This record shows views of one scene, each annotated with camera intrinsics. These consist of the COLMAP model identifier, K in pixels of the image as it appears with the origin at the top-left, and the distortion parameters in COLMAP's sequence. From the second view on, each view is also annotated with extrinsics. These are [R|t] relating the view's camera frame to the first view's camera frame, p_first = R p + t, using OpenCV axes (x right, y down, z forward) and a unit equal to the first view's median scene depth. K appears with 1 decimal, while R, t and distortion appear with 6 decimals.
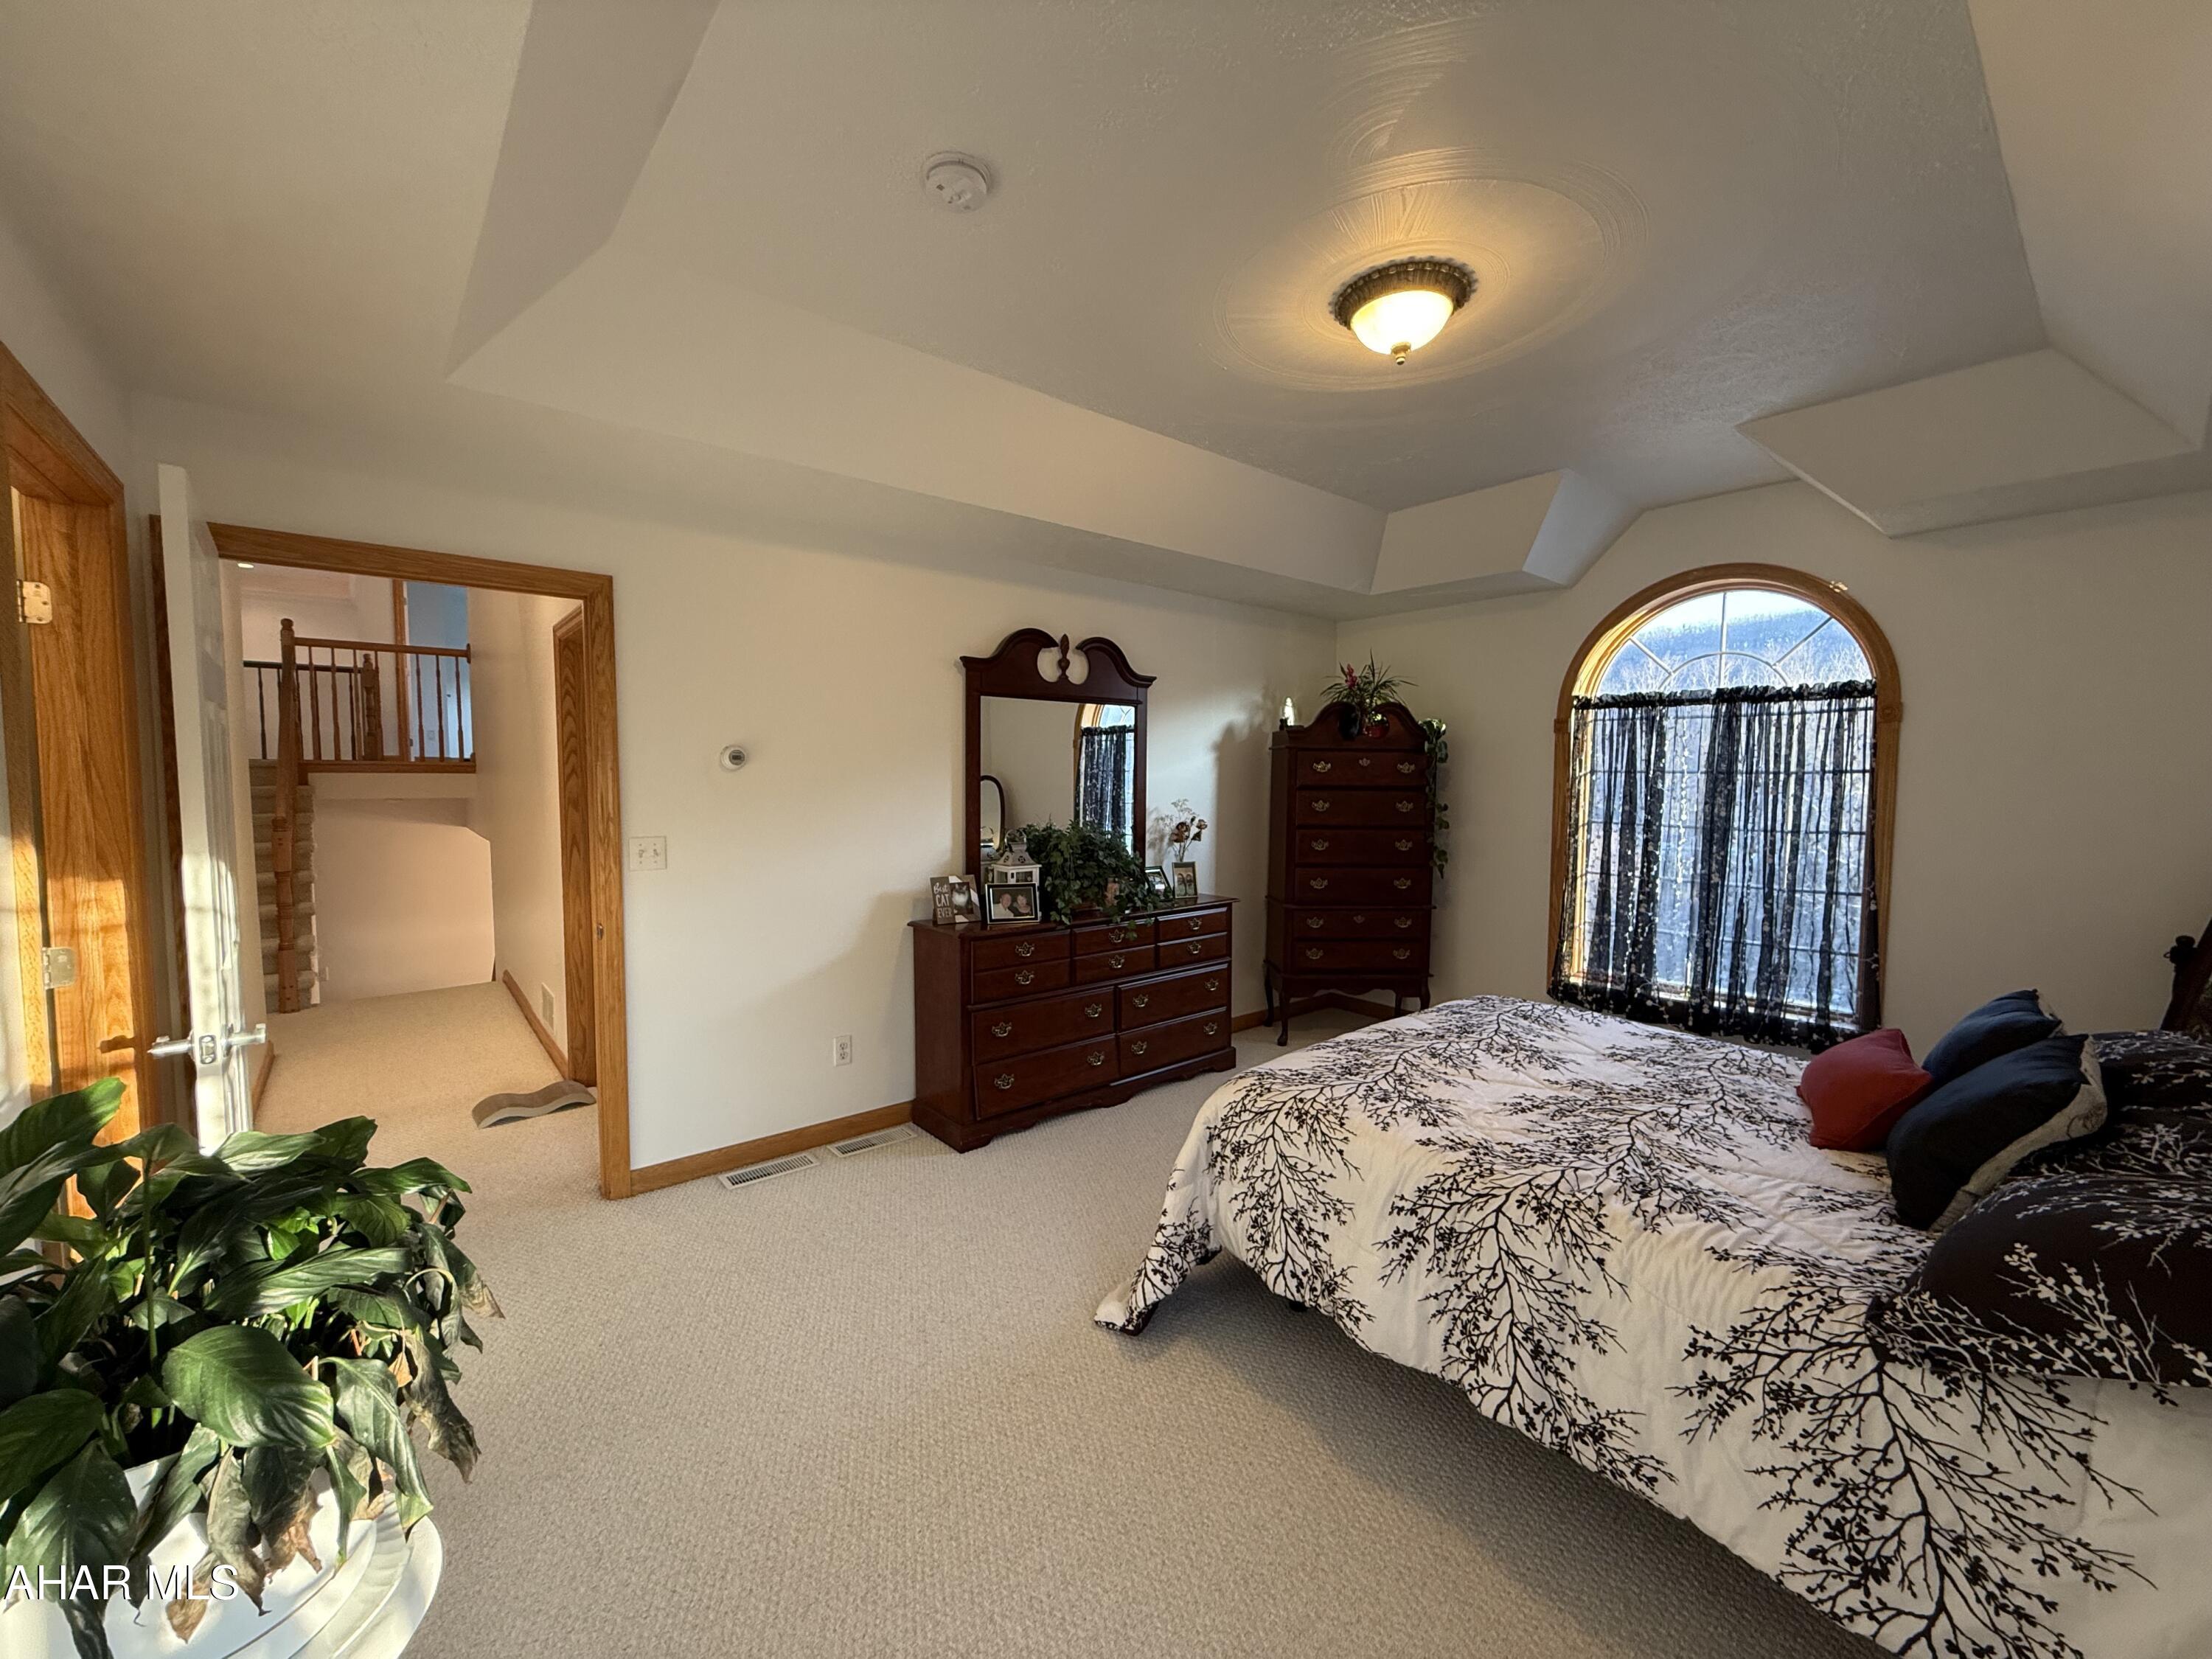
lens RADIAL K [[879.7, 0, 1100.7], [0, 879.7, 830.8], [0, 0, 1]] dist [0.002658, 0.000058]
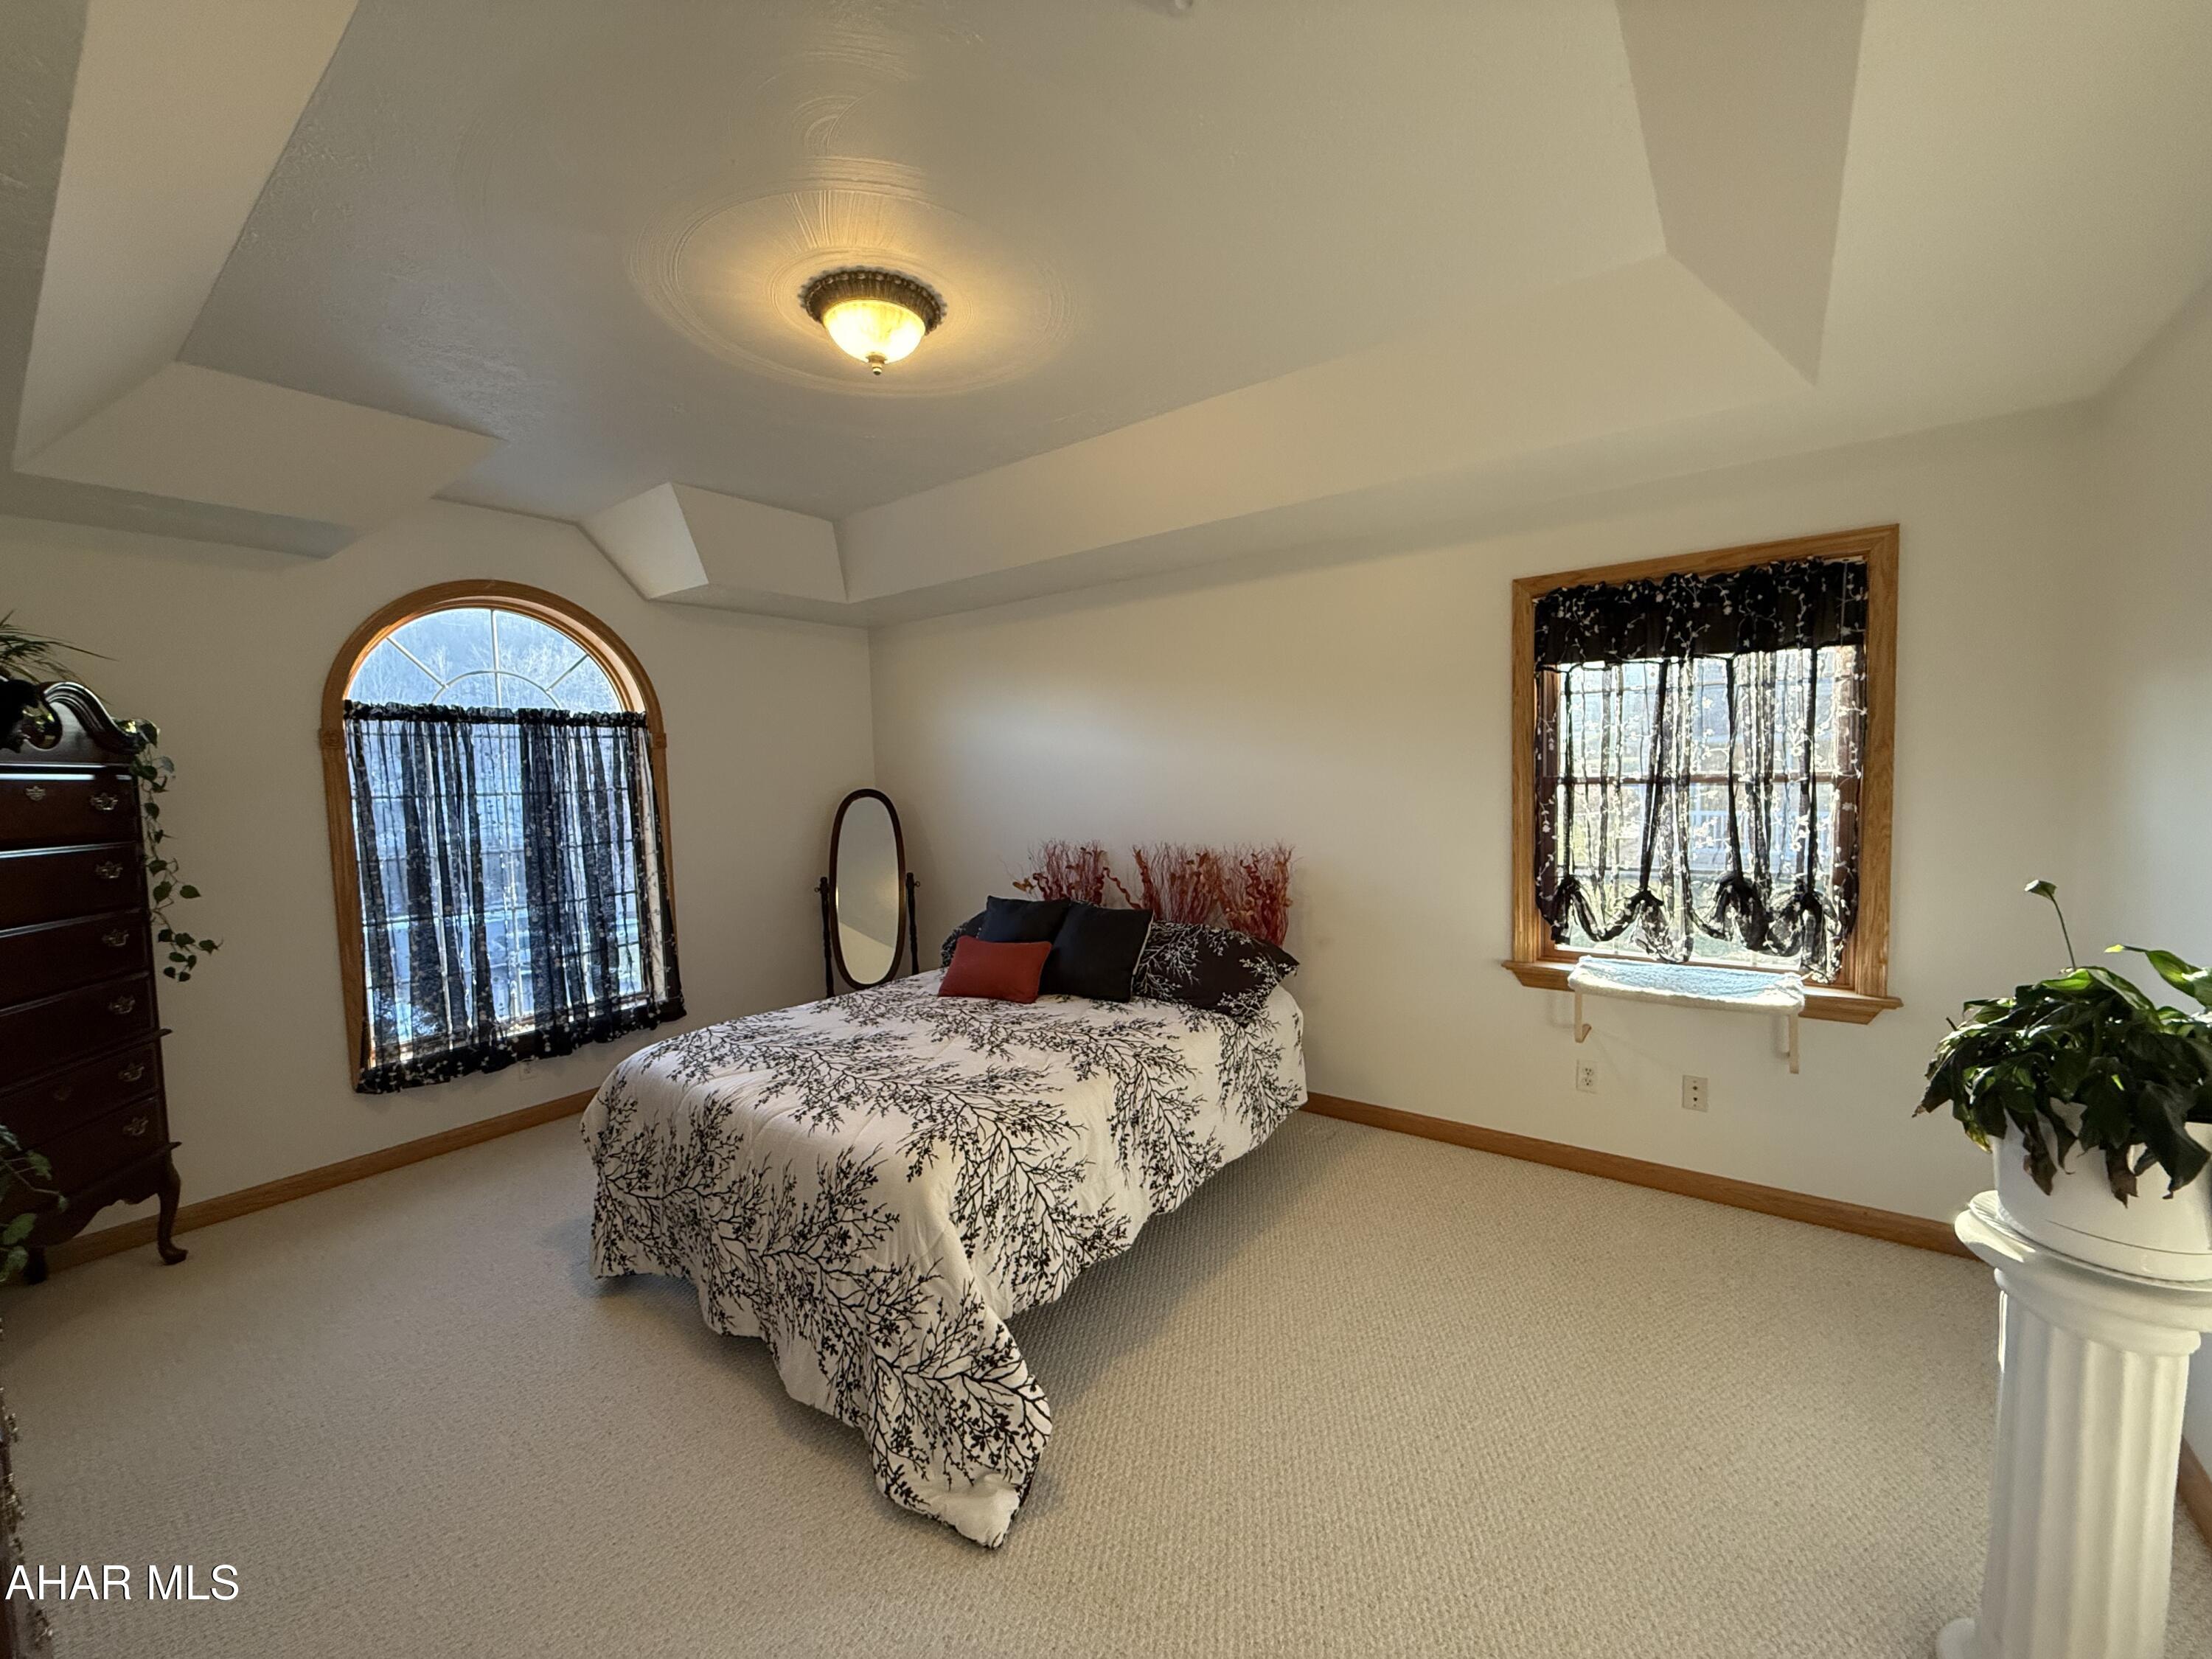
lens RADIAL K [[879.7, 0, 1098.2], [0, 879.7, 831.9], [0, 0, 1]] dist [0.002658, 0.000058]
pose [[-0.224307, -0.063519, 0.972446, -0.608814], [0.093778, 0.991836, 0.086417, -0.072189], [-0.969996, 0.110578, -0.216519, 0.888508]]
